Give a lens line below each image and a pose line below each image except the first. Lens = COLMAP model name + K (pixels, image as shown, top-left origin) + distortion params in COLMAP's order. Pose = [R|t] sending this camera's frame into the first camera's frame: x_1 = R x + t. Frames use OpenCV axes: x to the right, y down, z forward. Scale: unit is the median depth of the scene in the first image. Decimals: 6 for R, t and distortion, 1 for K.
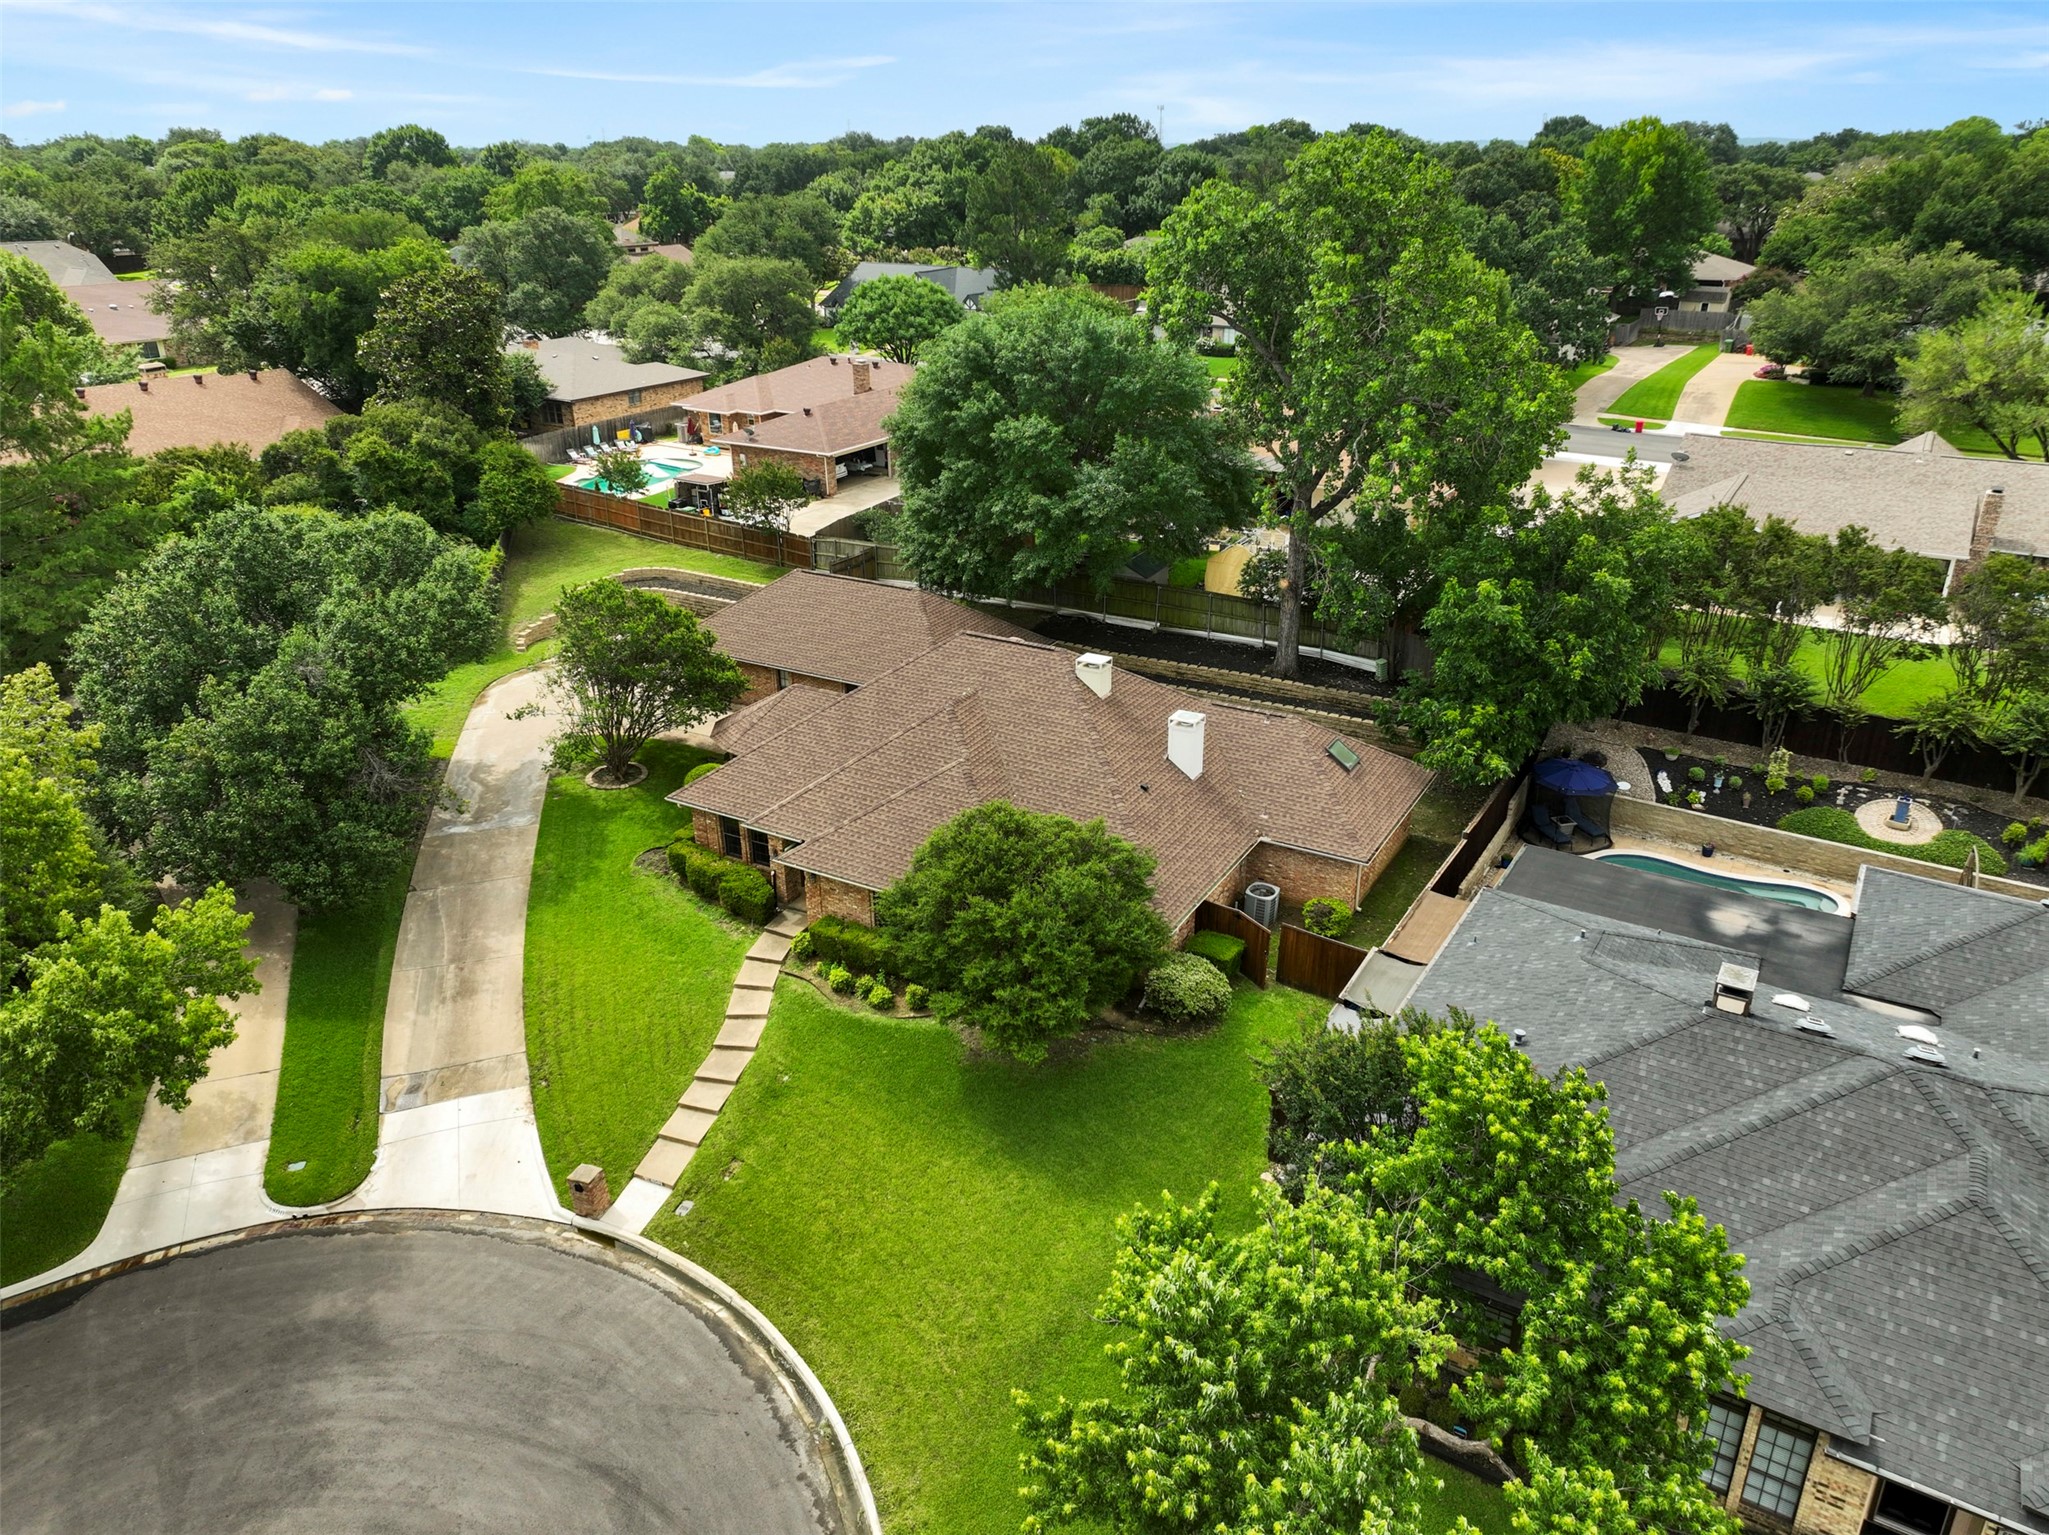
lens RADIAL K [[1470.7, 0, 1024.5], [0, 1470.7, 767.5], [0, 0, 1]] dist [-0.000322, -0.001639]
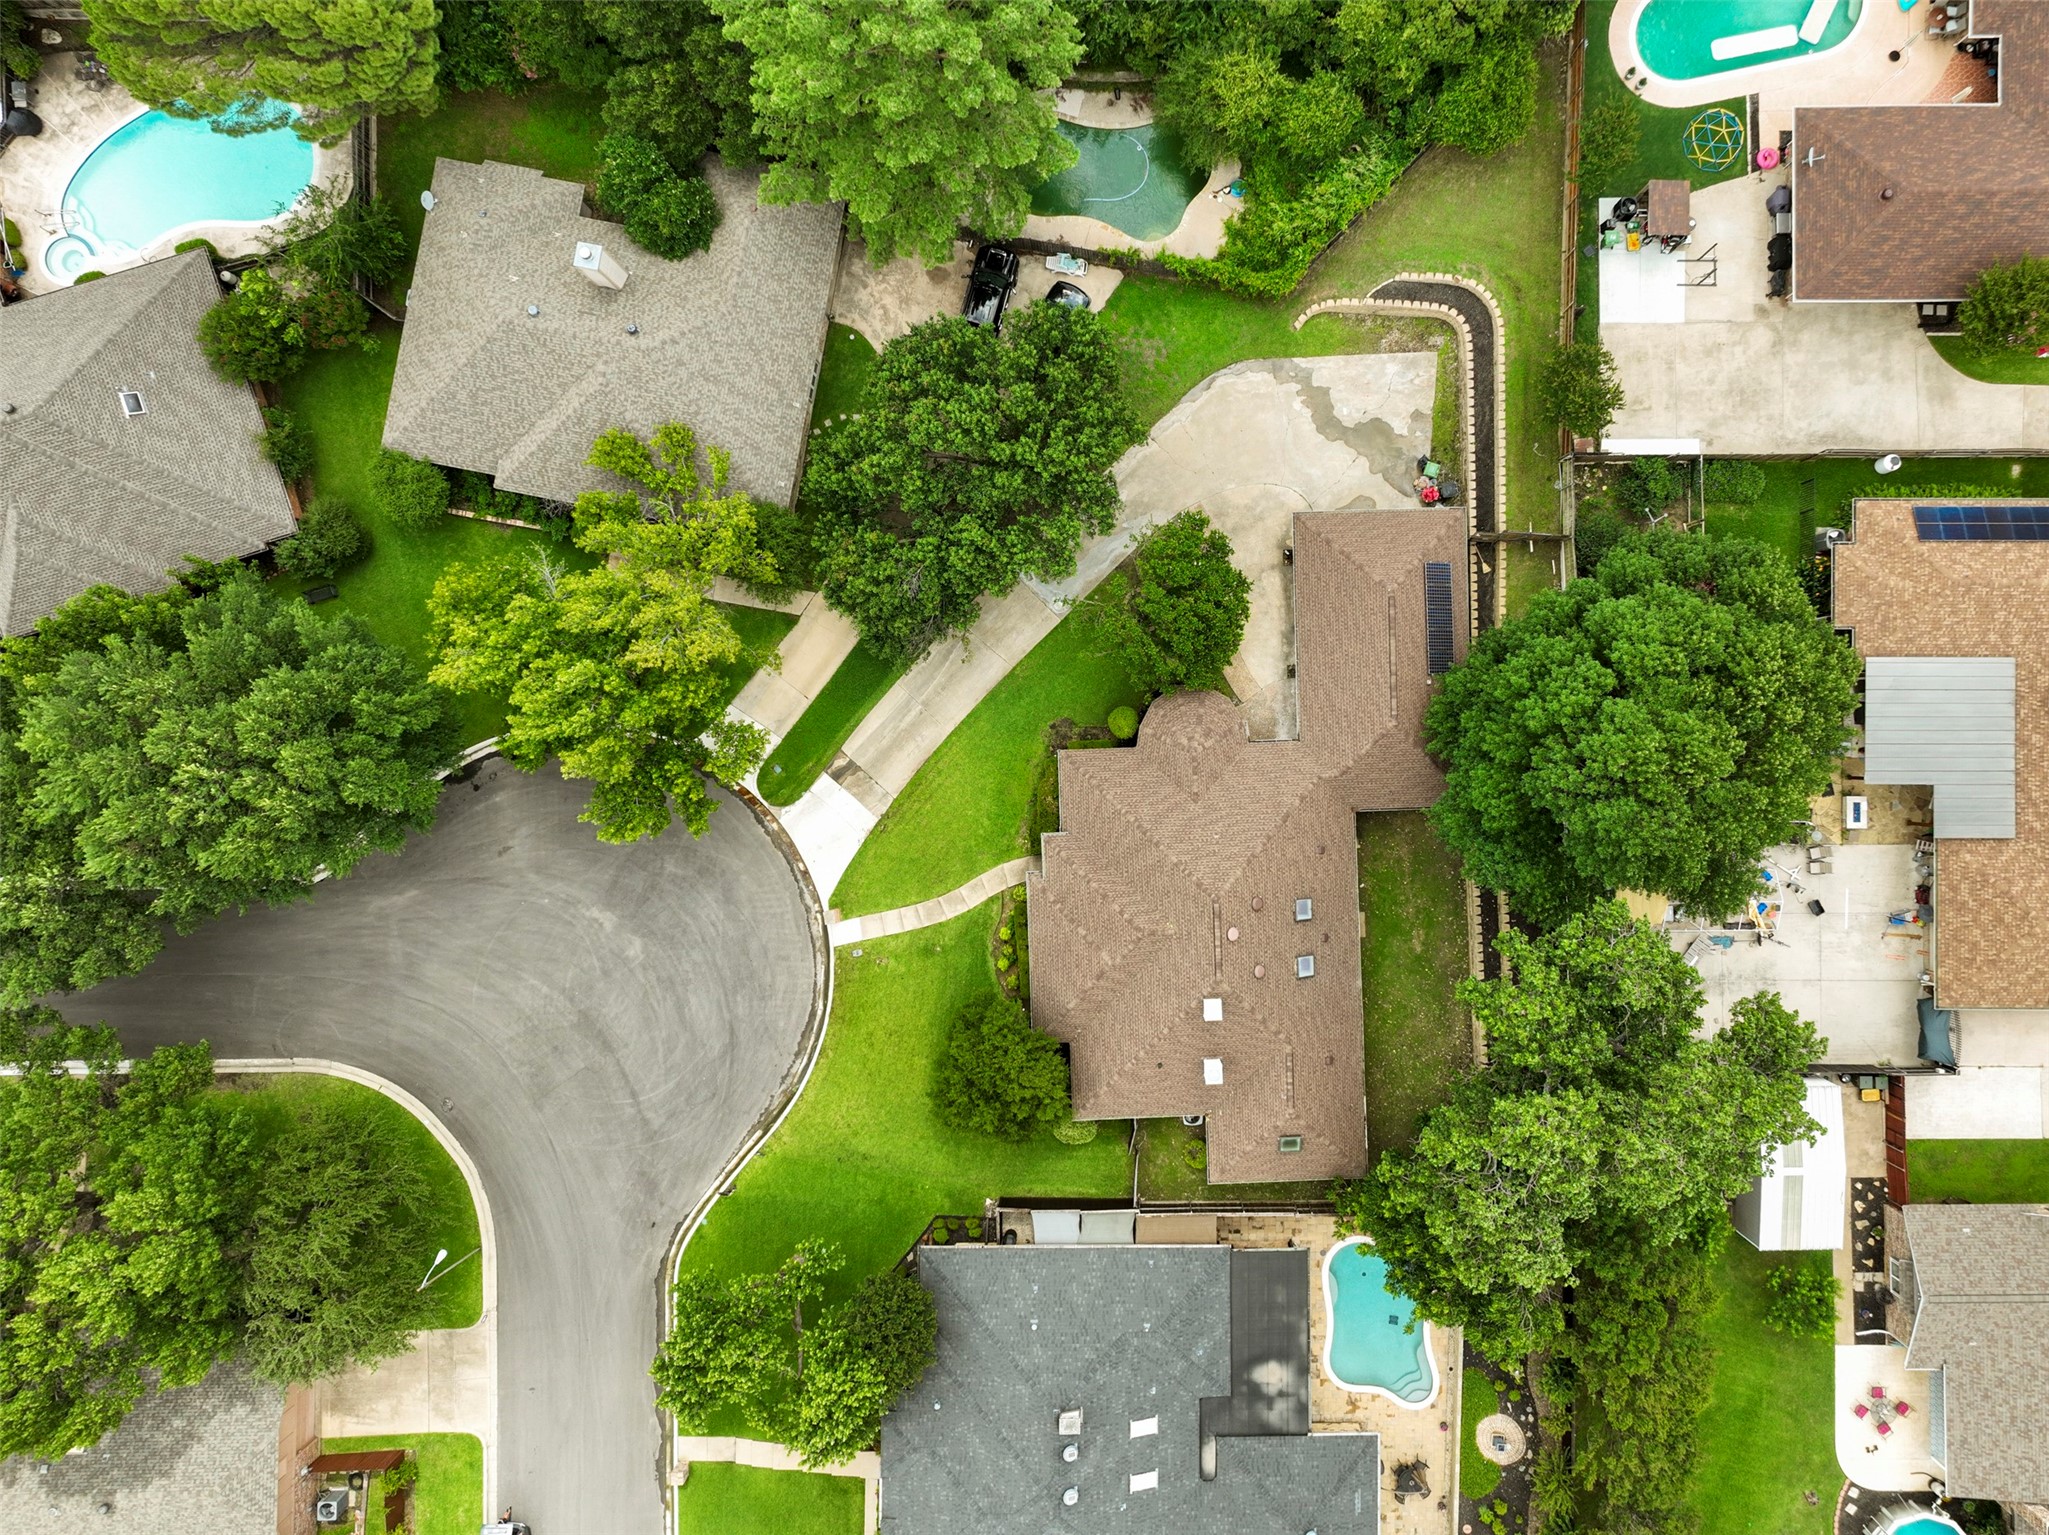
lens RADIAL K [[1470.7, 0, 1024.5], [0, 1470.7, 767.5], [0, 0, 1]] dist [-0.000322, -0.001639]
pose [[0.532471, 0.846448, -0.000840, -0.324256], [-0.328180, 0.207362, 0.921574, -1.758563], [0.780239, -0.490435, 0.388202, 0.495615]]
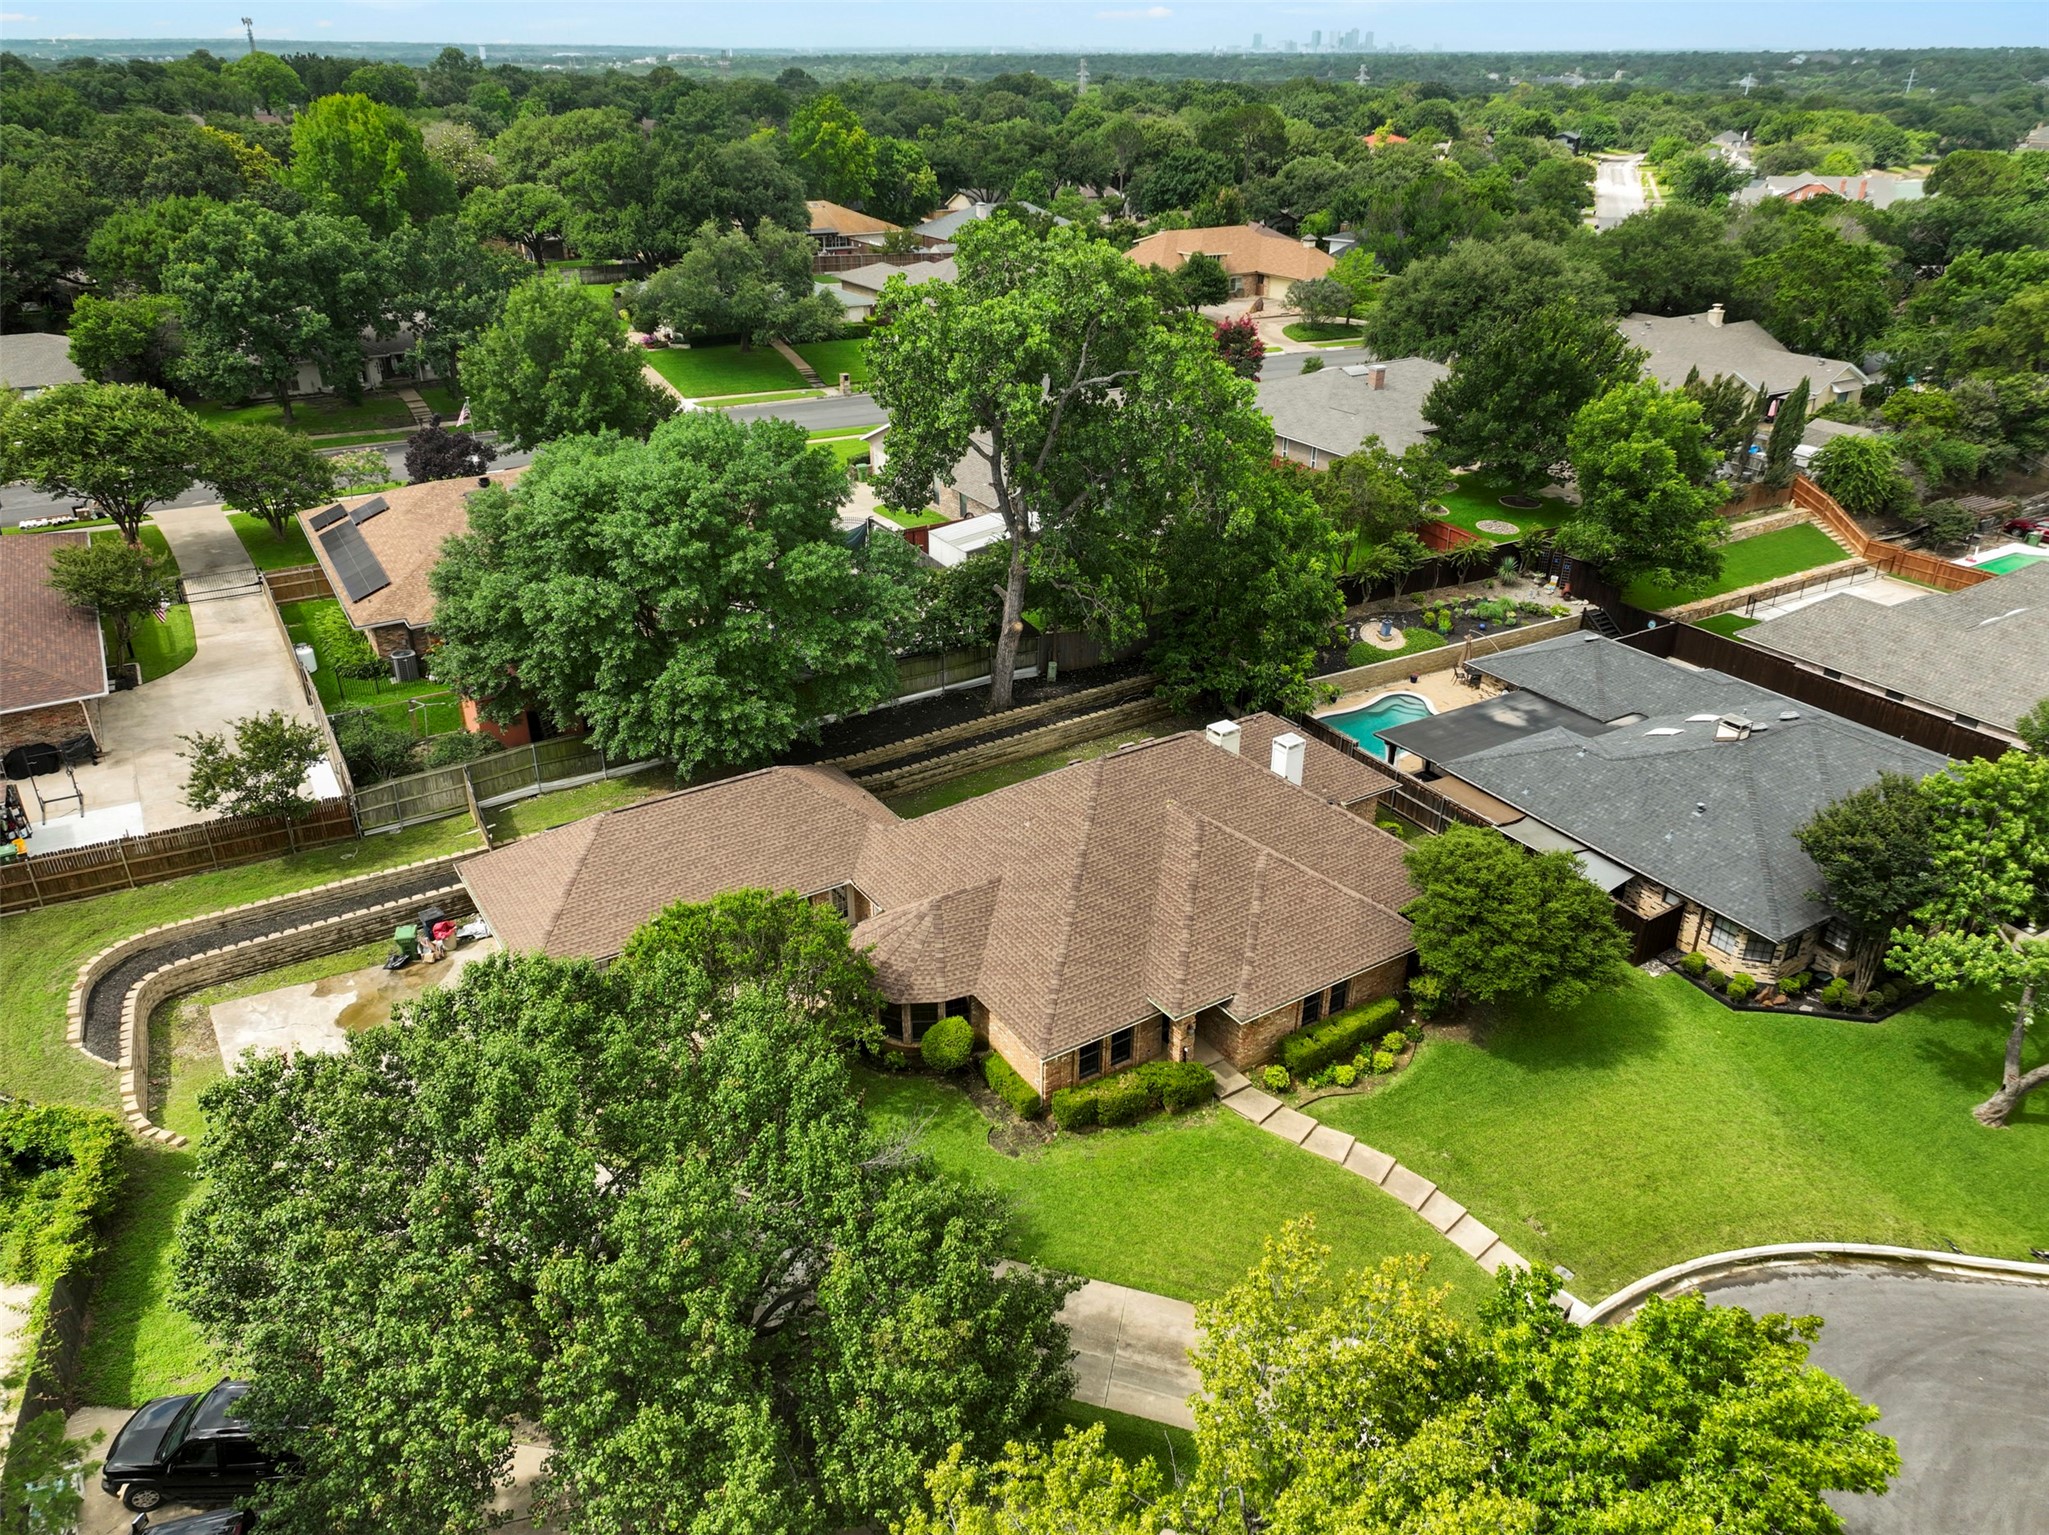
lens RADIAL K [[1470.7, 0, 1024.5], [0, 1470.7, 767.5], [0, 0, 1]] dist [-0.000322, -0.001639]
pose [[0.439630, -0.397452, 0.805455, -1.158215], [0.344029, 0.902888, 0.257754, -0.480092], [-0.829680, 0.163783, 0.533672, 0.670615]]
